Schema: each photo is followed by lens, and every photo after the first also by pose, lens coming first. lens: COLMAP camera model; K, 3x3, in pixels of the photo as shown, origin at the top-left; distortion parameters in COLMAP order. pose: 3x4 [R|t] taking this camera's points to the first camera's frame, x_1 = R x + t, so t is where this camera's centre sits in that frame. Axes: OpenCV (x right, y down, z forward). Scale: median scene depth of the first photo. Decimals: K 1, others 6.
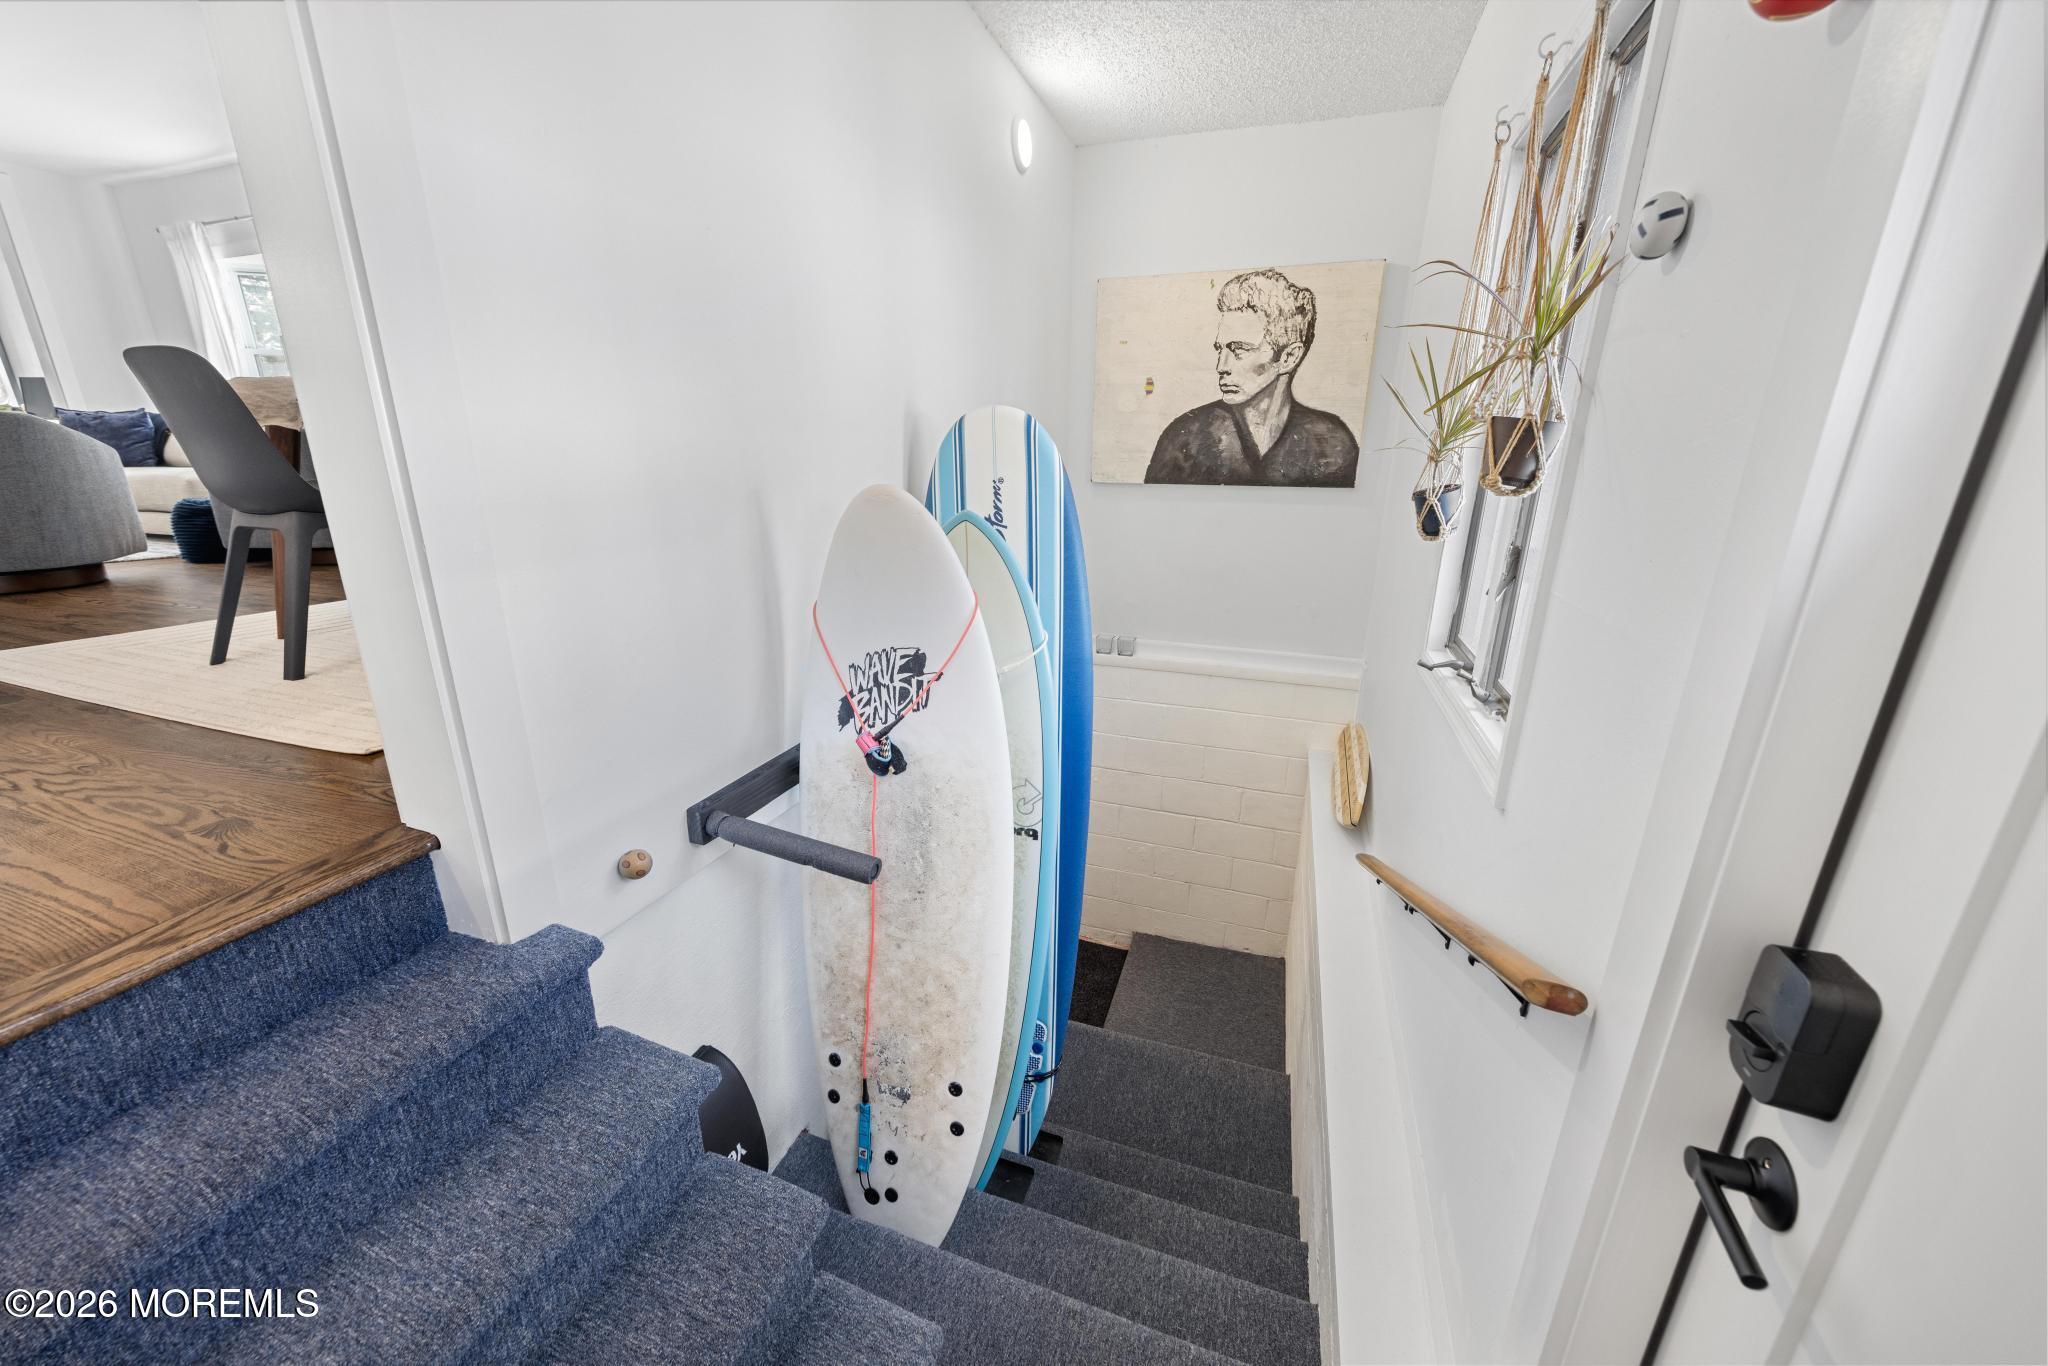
lens RADIAL K [[735.2, 0, 1038.5], [0, 735.2, 673.3], [0, 0, 1]] dist [0.000010, -0.000037]
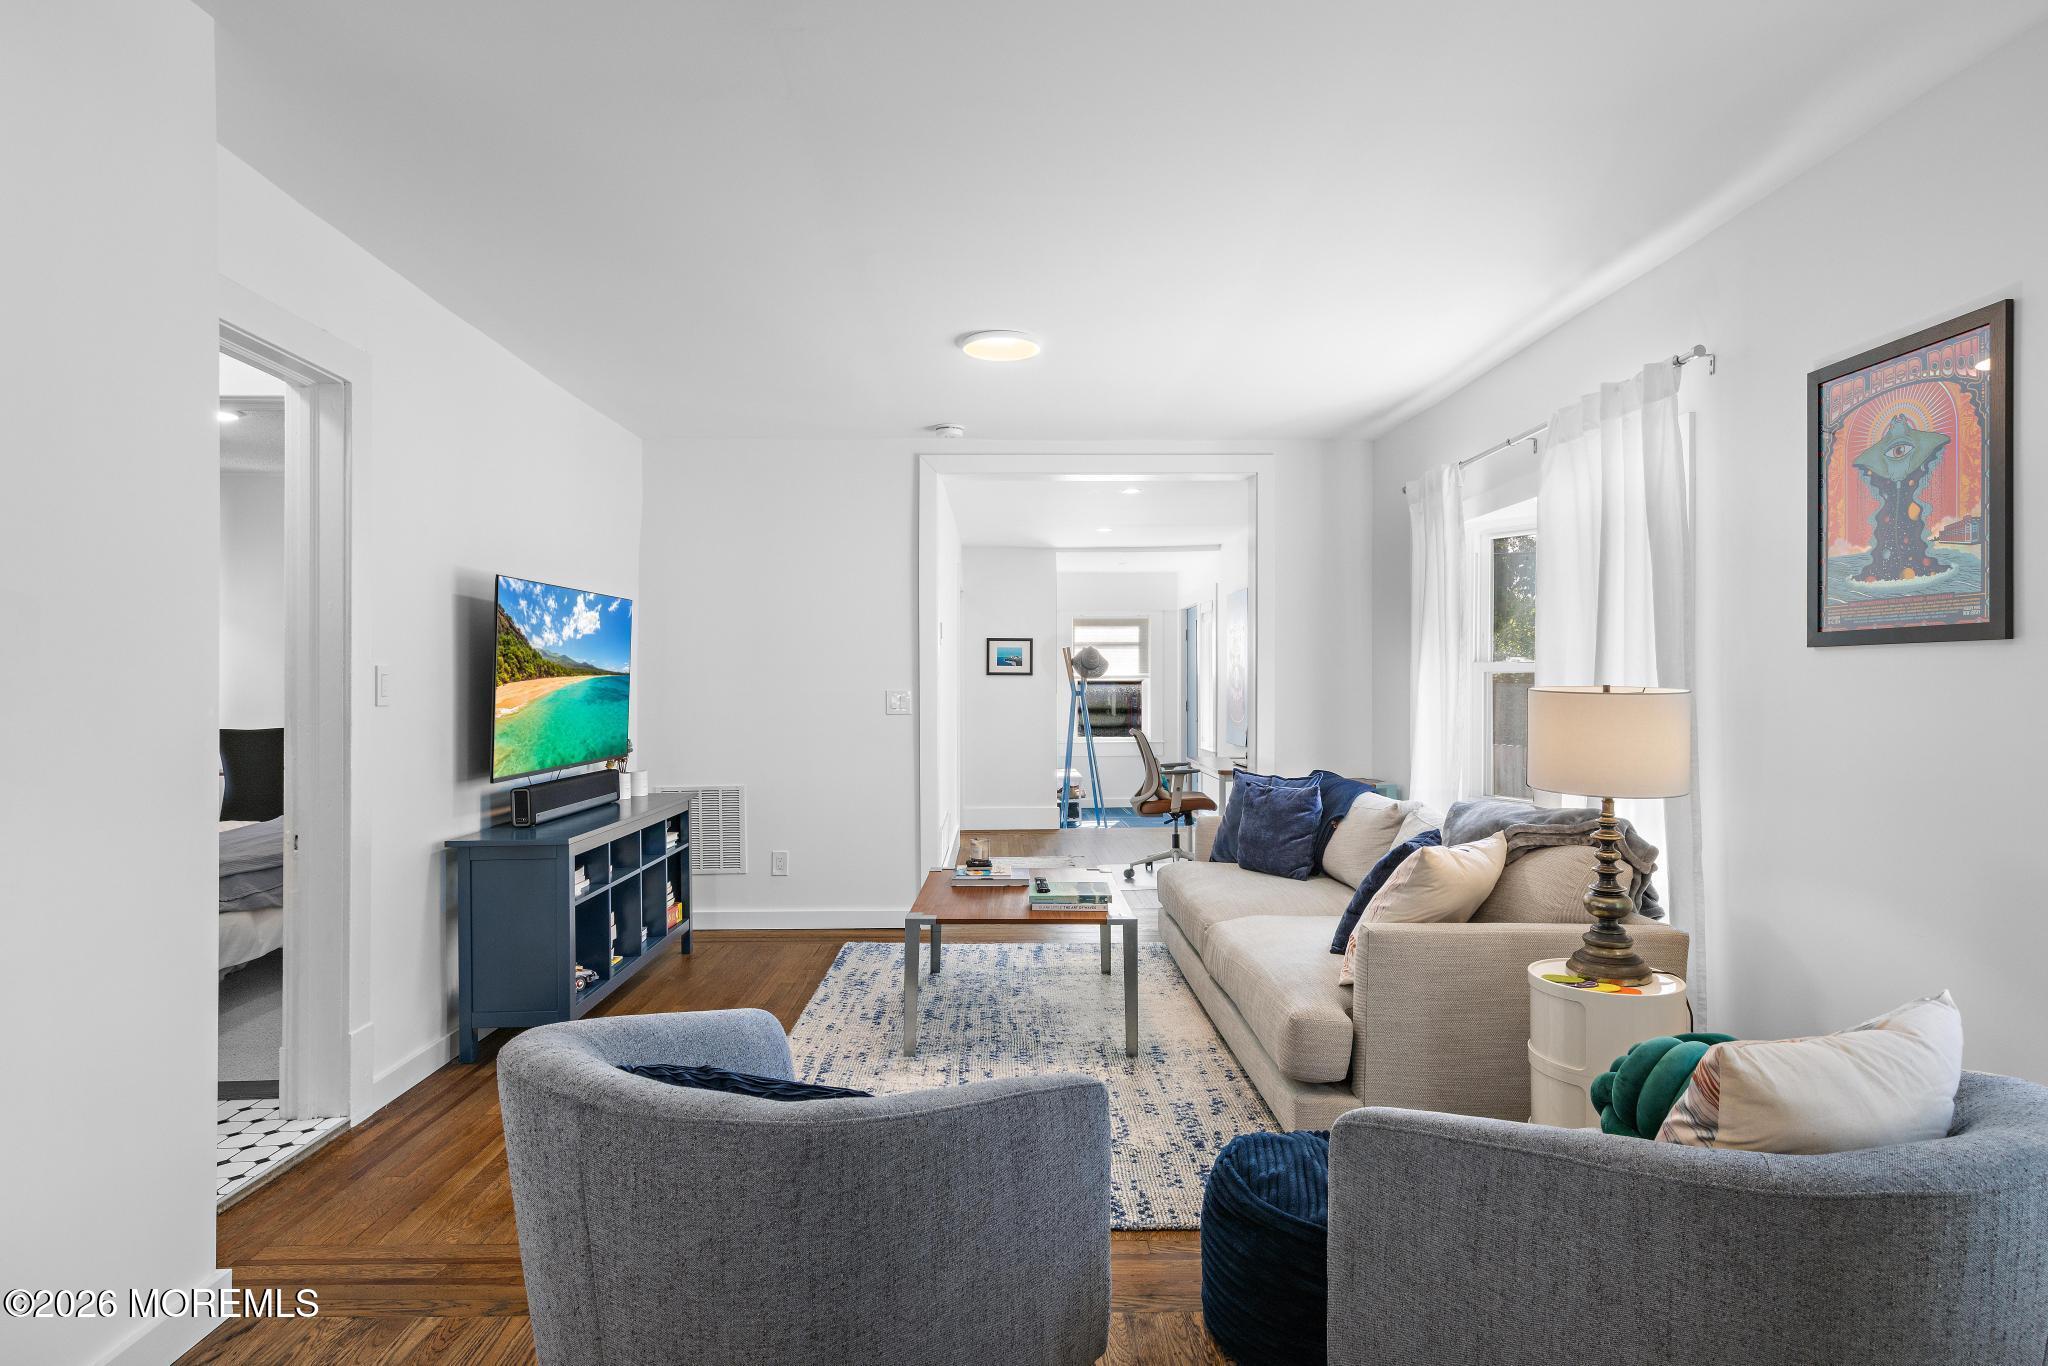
lens RADIAL K [[1083.5, 0, 1031.6], [0, 1083.5, 687.1], [0, 0, 1]] dist [0.005706, 0.000157]
pose [[0.374339, -0.009599, -0.927242, -0.624072], [-0.259491, 0.958912, -0.114687, -0.339679], [0.890244, 0.283543, 0.356467, 0.584351]]
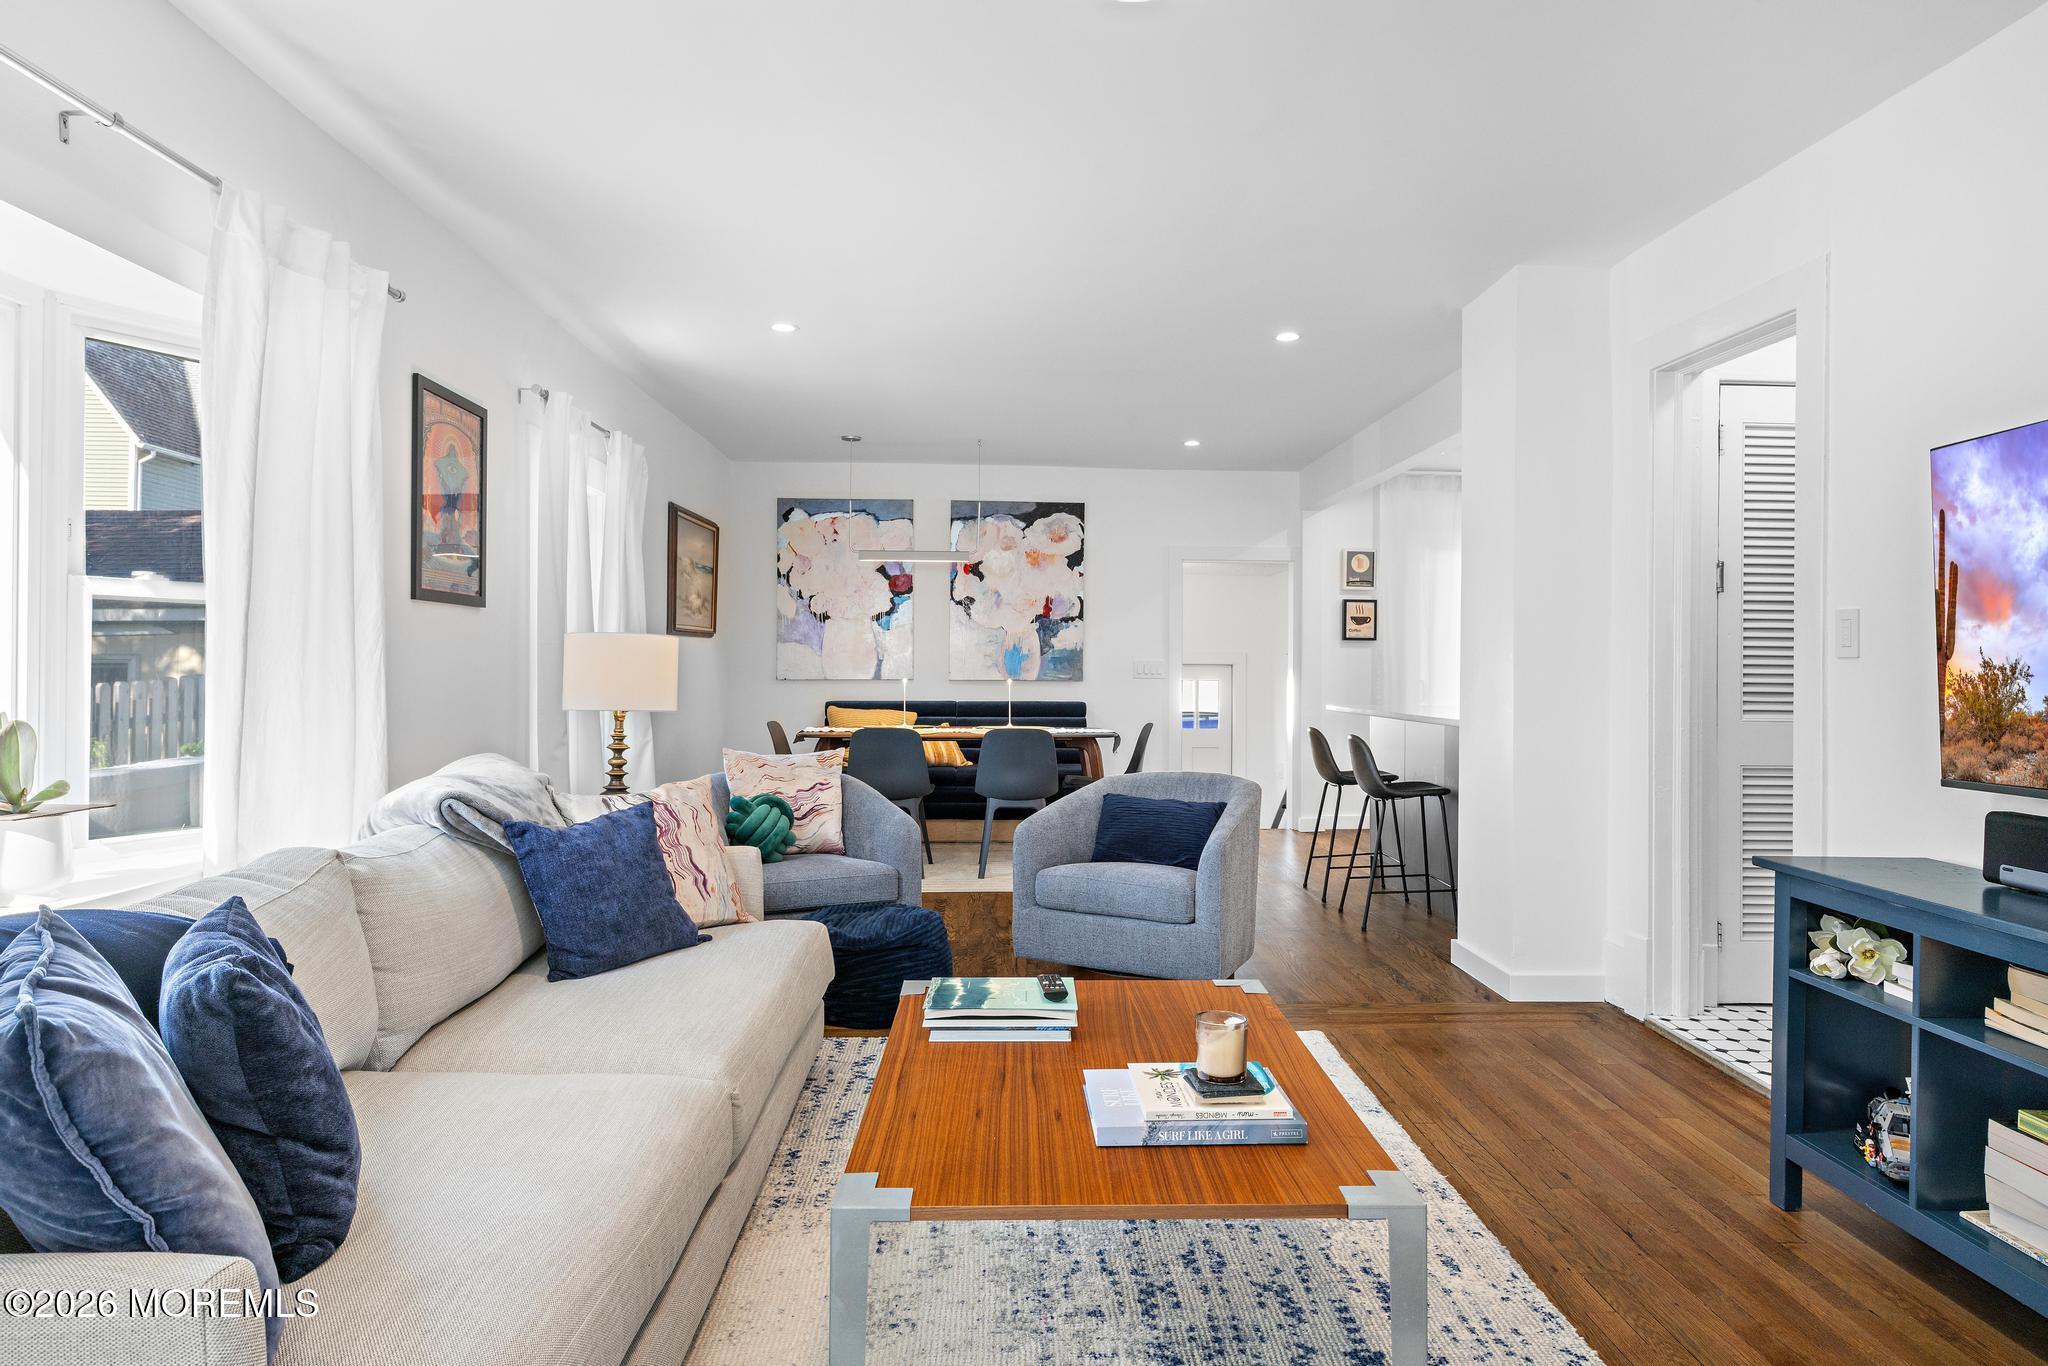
lens RADIAL K [[1216.5, 0, 1020.6], [0, 1216.5, 661.6], [0, 0, 1]] dist [0.008249, -0.000996]
pose [[-0.371300, -0.012014, 0.928435, -1.968653], [0.254074, 0.960438, 0.114037, -0.495466], [-0.893075, 0.278234, -0.353559, 1.129246]]
